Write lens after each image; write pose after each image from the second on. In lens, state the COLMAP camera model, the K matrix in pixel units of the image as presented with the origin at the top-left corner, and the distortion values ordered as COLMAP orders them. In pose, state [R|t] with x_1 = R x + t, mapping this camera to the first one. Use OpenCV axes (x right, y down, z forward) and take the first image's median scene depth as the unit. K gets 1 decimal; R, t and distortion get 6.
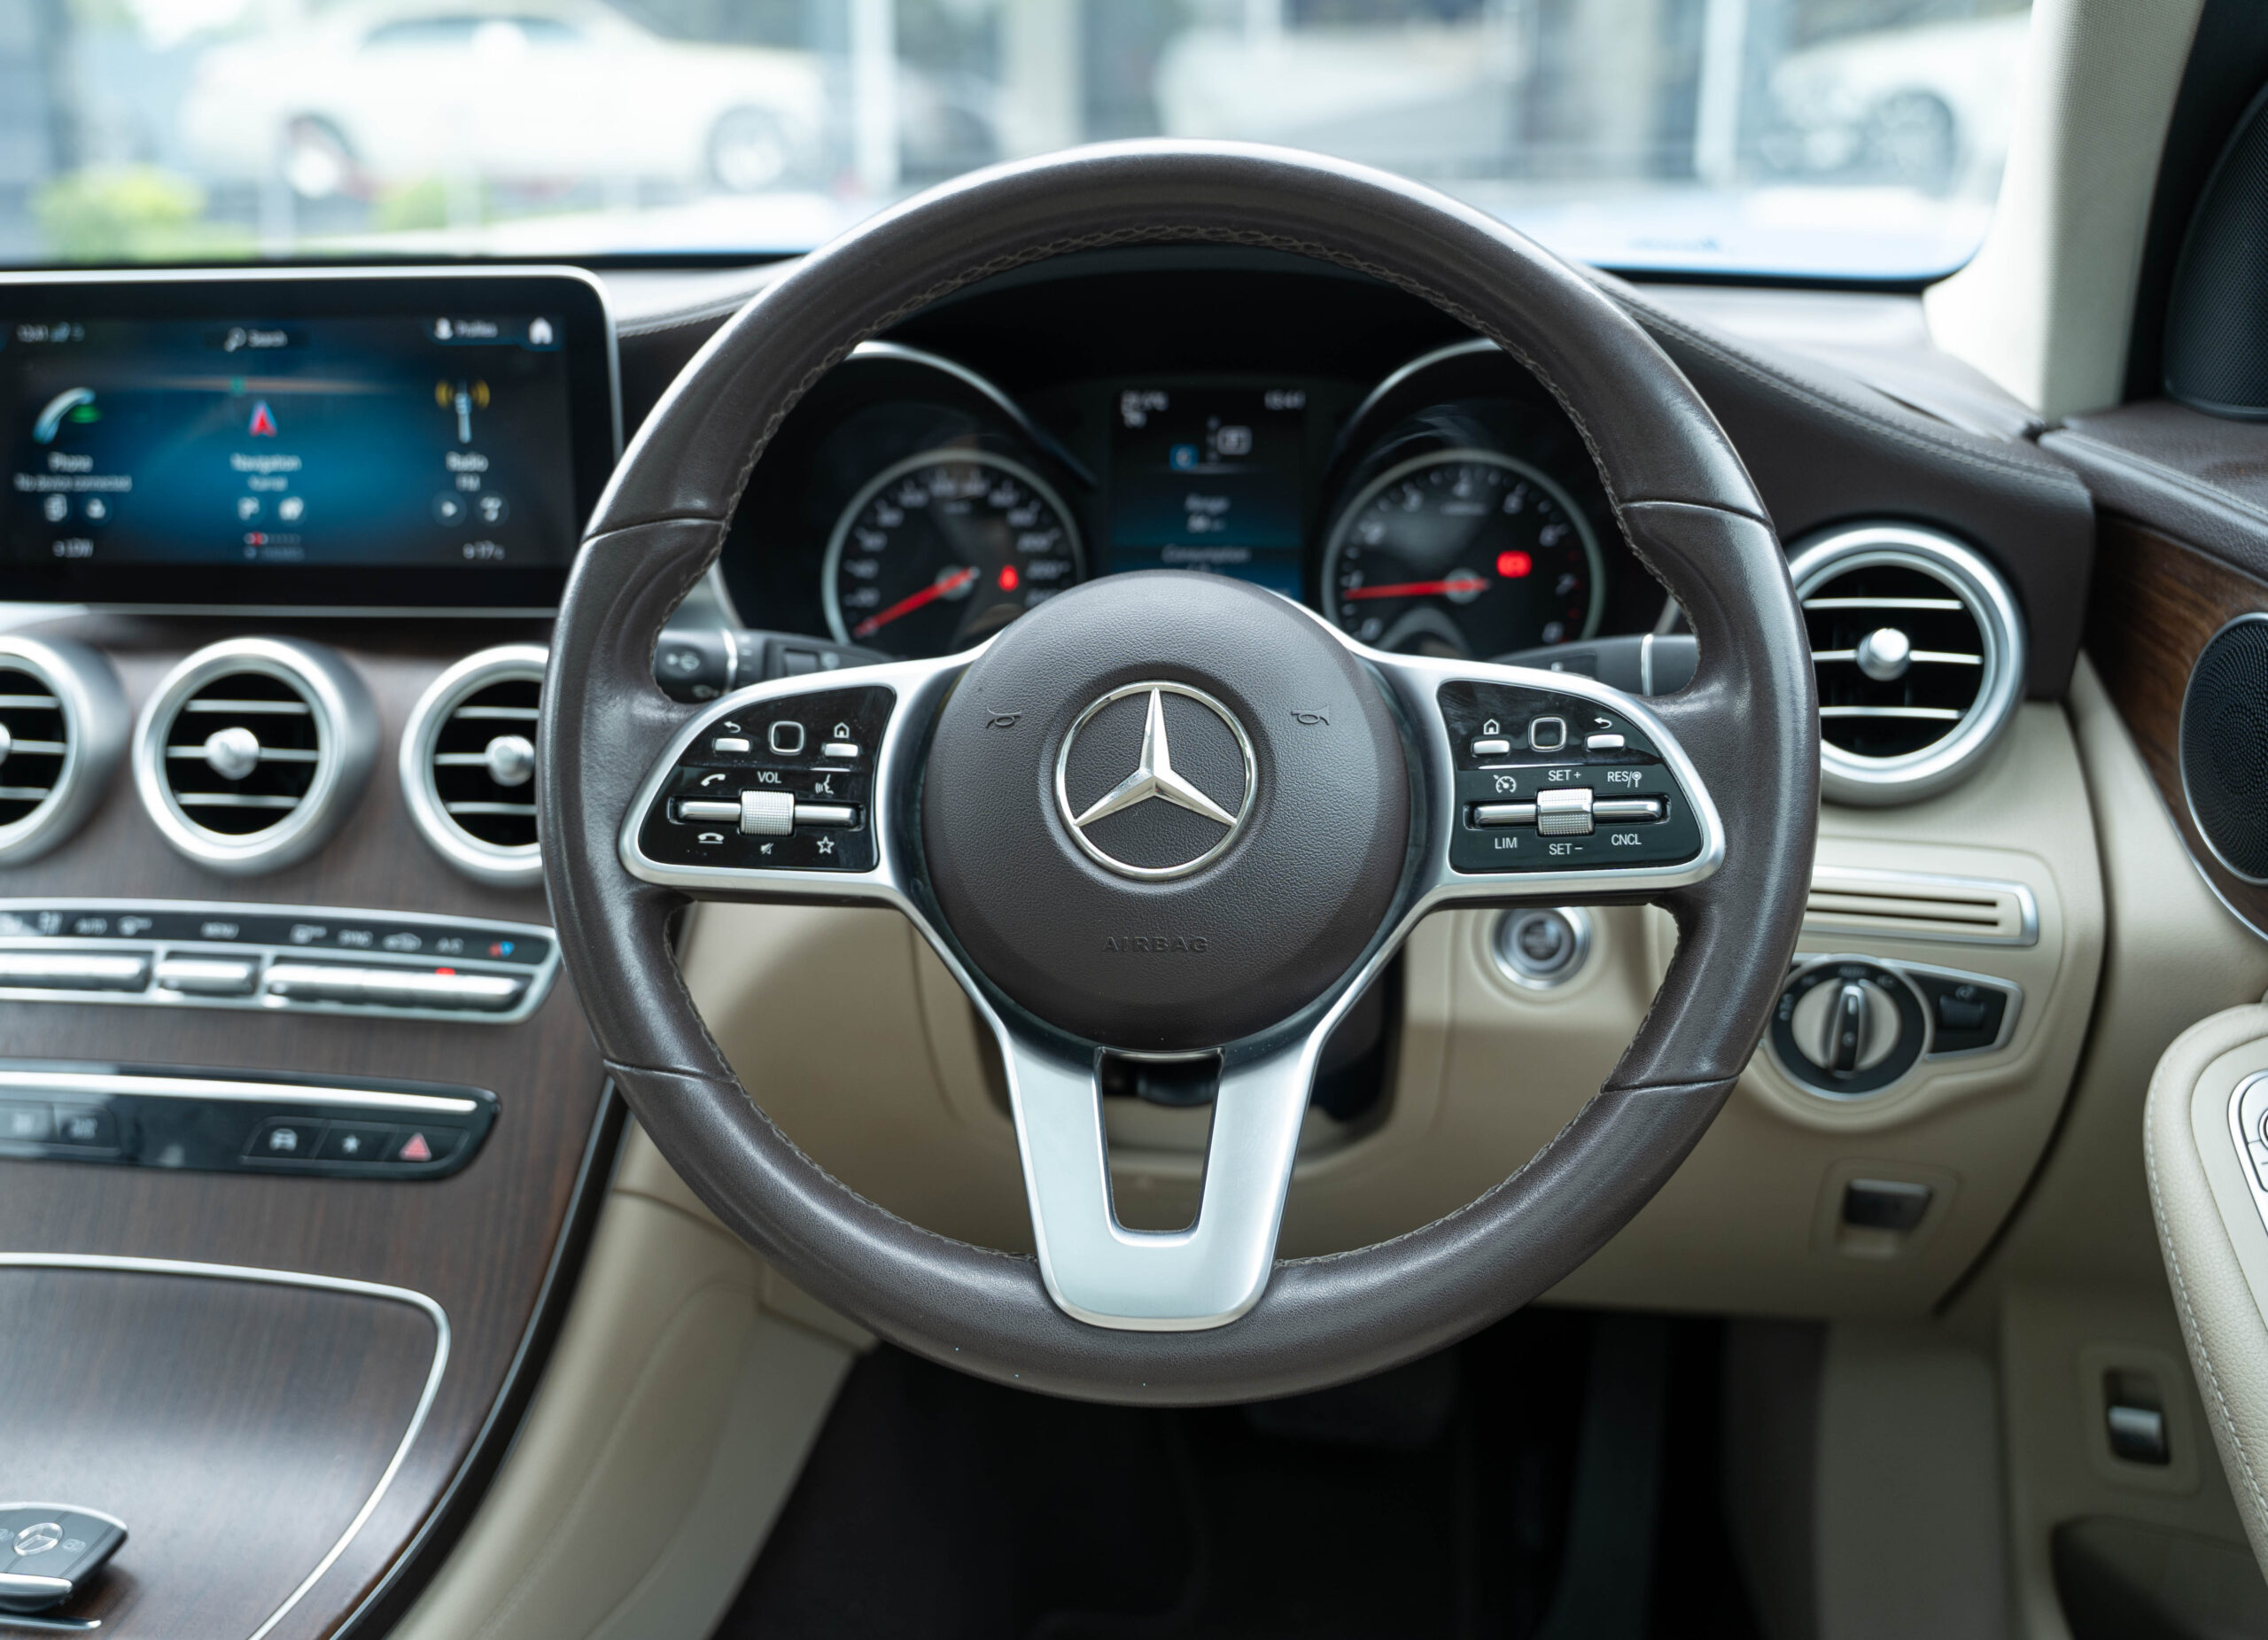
lens RADIAL K [[2113.9, 0, 1009.8], [0, 2113.9, 780.3], [0, 0, 1]] dist [-0.010521, -0.003587]
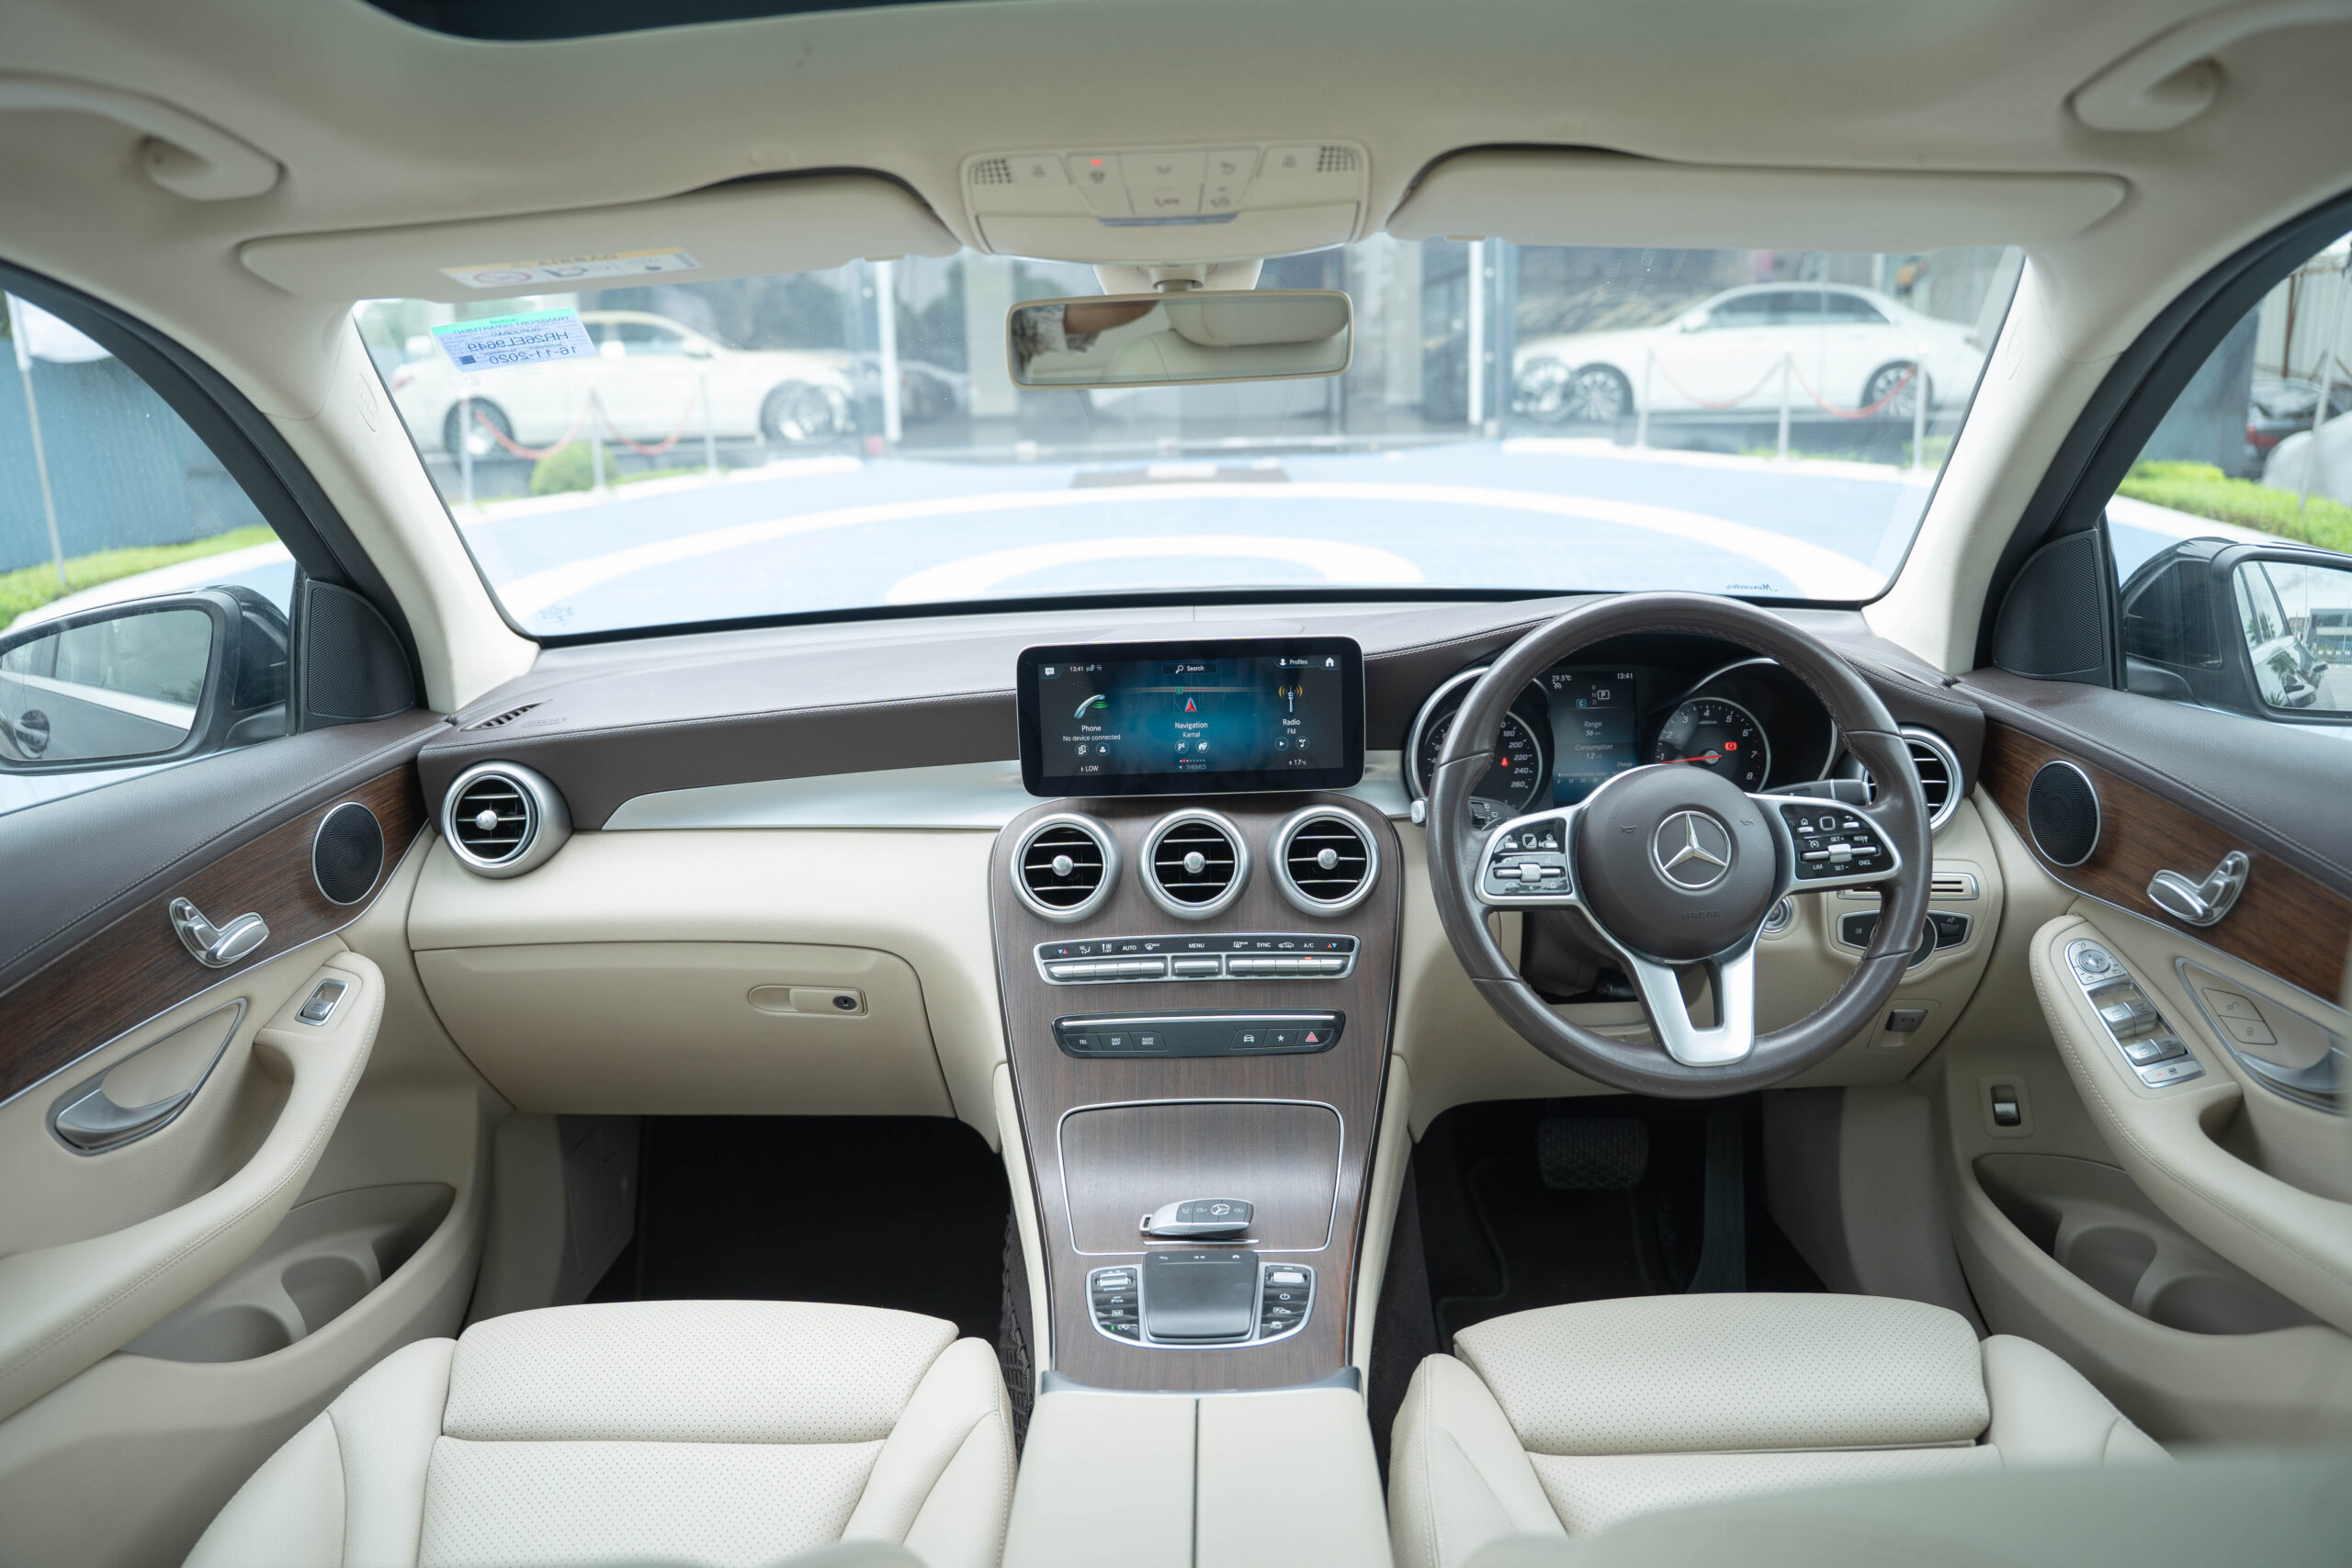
lens RADIAL K [[1576.9, 0, 1171.6], [0, 1576.9, 776.5], [0, 0, 1]] dist [-0.101142, 0.005296]
pose [[0.990895, -0.046079, 0.126505, -0.591339], [0.053131, 0.997183, -0.052950, -0.016471], [-0.123709, 0.059189, 0.990552, -0.584178]]
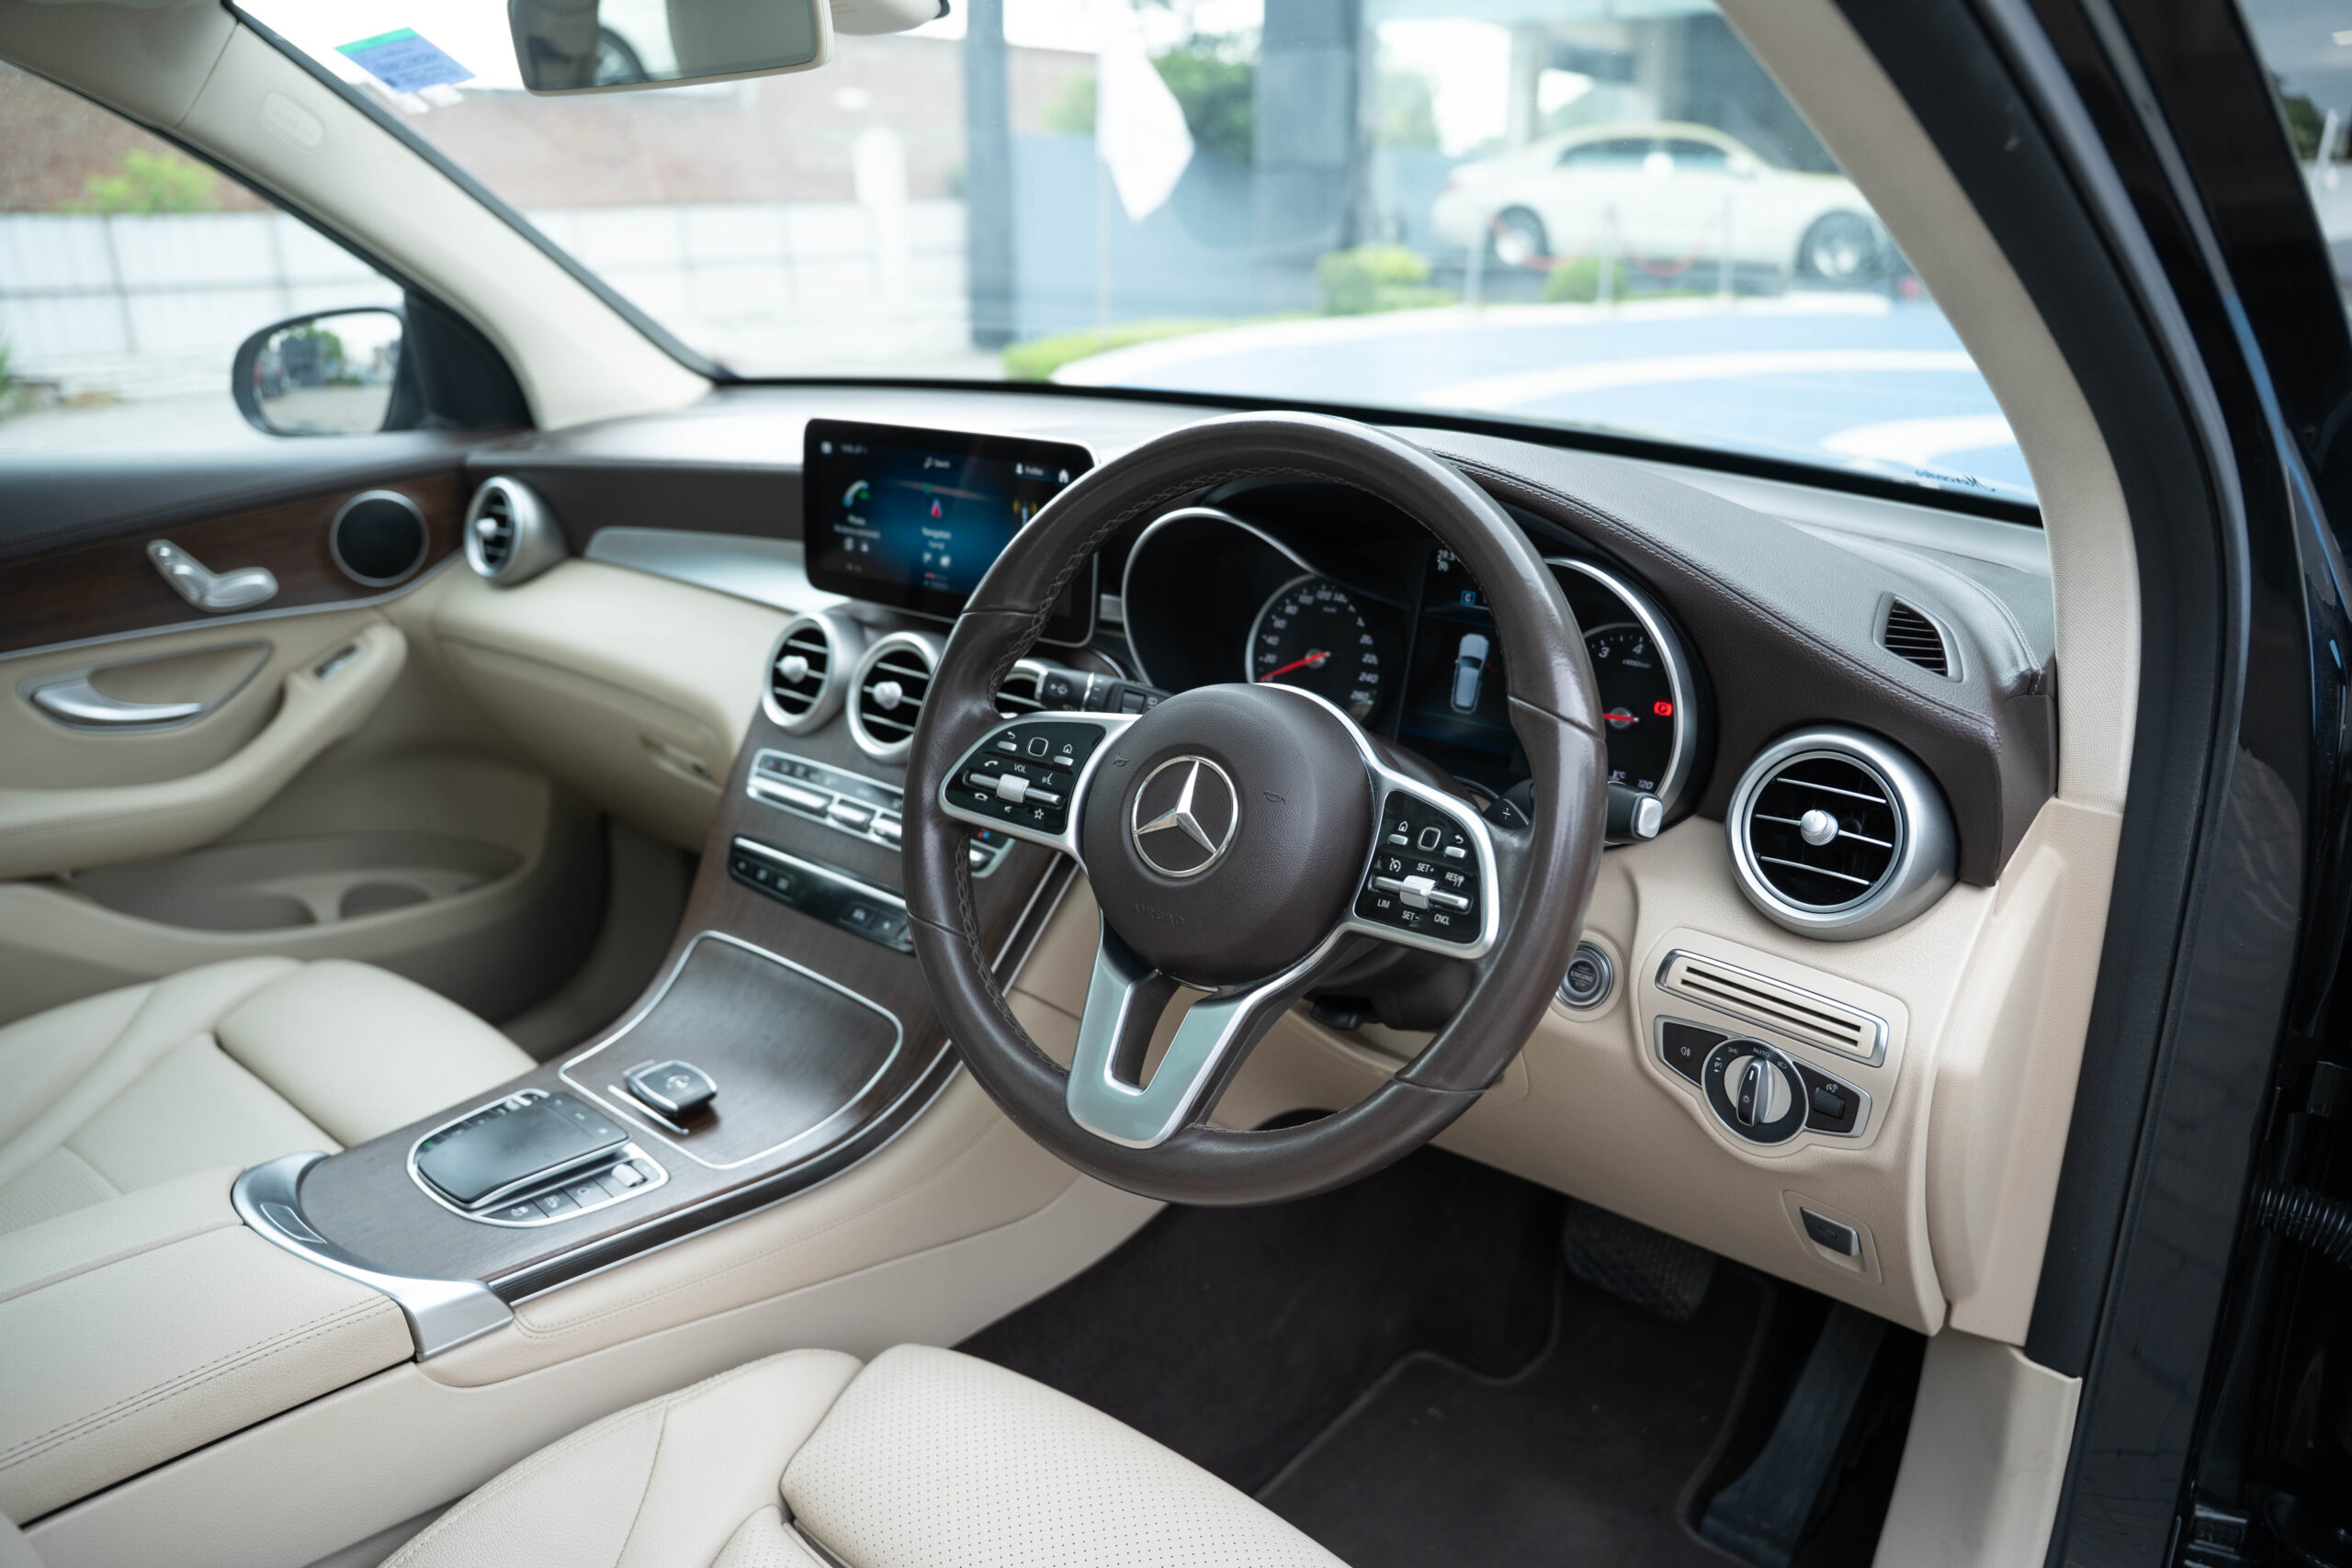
lens RADIAL K [[1576.9, 0, 1171.6], [0, 1576.9, 776.5], [0, 0, 1]] dist [-0.101142, 0.005296]
pose [[0.864834, 0.185726, -0.466442, 0.469450], [-0.163765, 0.982601, 0.087610, -0.101386], [0.474598, 0.000619, 0.880203, -0.049148]]
